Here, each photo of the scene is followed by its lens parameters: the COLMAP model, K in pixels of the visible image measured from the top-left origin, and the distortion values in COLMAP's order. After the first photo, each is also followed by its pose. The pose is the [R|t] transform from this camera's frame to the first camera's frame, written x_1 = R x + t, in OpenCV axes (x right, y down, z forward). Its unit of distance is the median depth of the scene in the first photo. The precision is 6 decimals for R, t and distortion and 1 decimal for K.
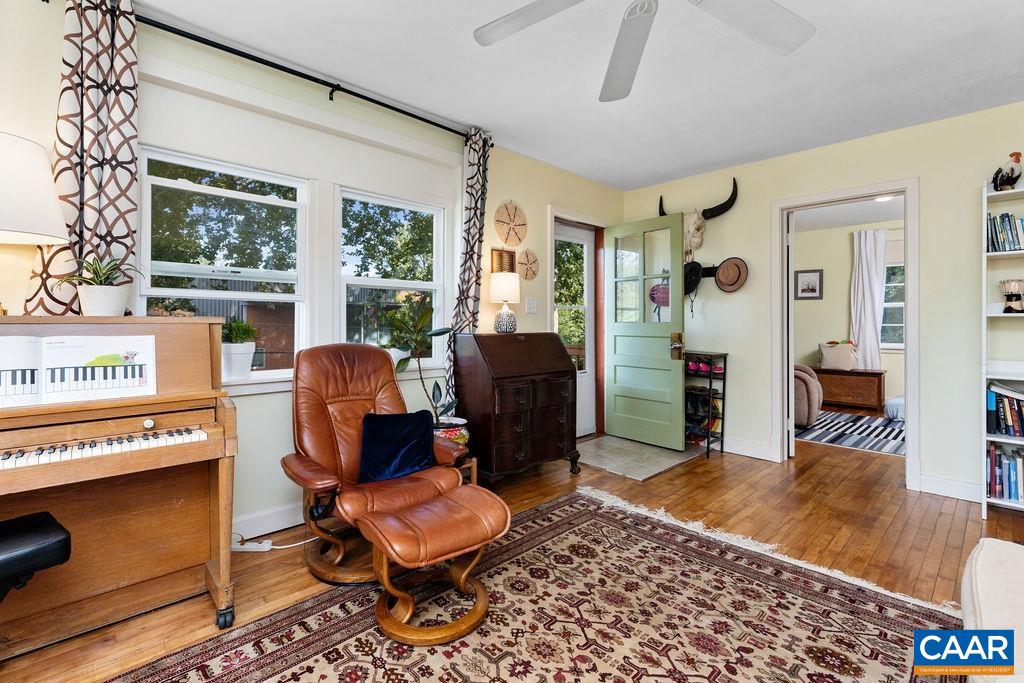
lens RADIAL K [[458.4, 0, 515.7], [0, 458.4, 321.6], [0, 0, 1]] dist [0.000352, -0.000161]
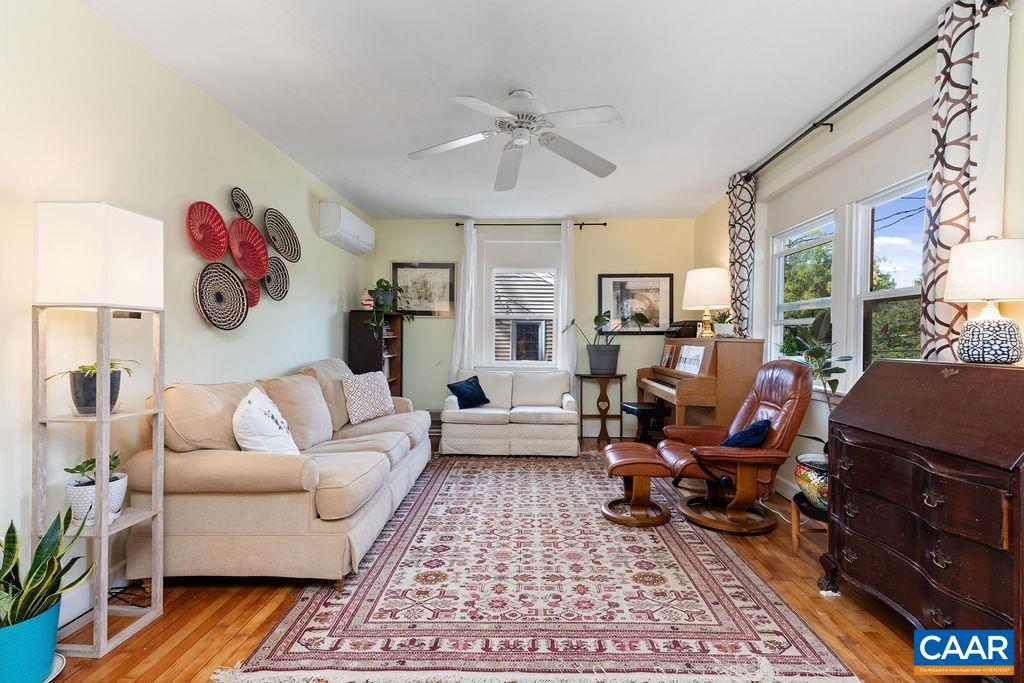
lens RADIAL K [[458.4, 0, 520.0], [0, 458.4, 341.8], [0, 0, 1]] dist [0.000352, -0.000161]
pose [[-0.704076, 0.000824, -0.710124, 1.042947], [-0.004698, 0.999972, 0.005818, 0.000413], [0.710109, 0.007432, -0.704053, 1.516997]]
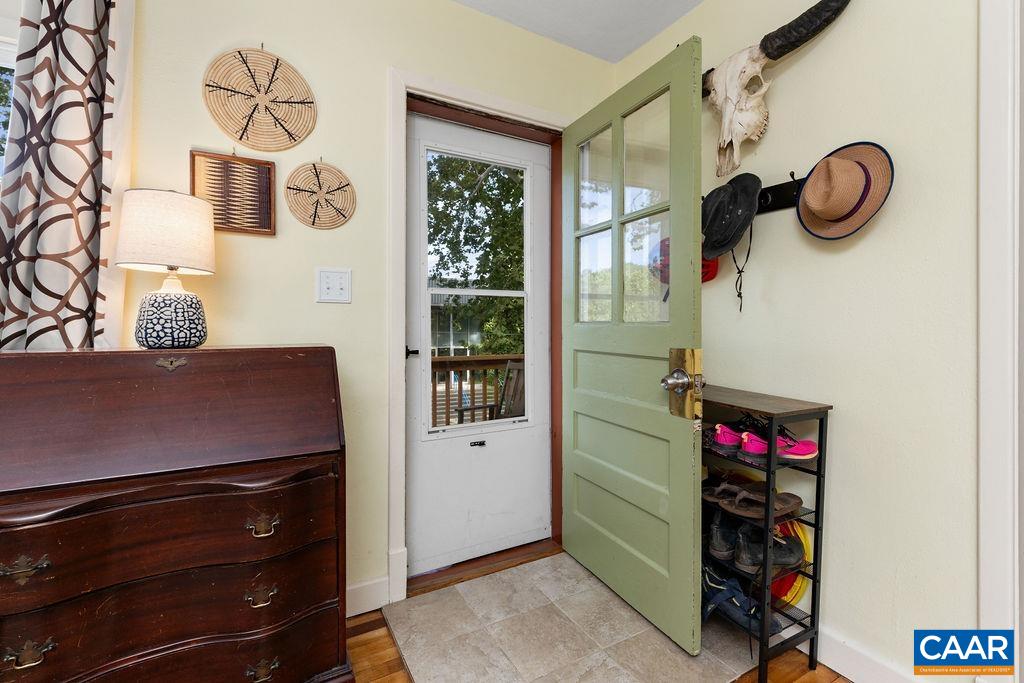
lens RADIAL K [[438.1, 0, 531.7], [0, 438.1, 326.4], [0, 0, 1]] dist [0.002120, 0.000176]
pose [[0.970765, 0.003577, -0.240006, 0.567751], [-0.001596, 0.999963, 0.008450, 0.002336], [0.240027, -0.007820, 0.970735, 1.083676]]
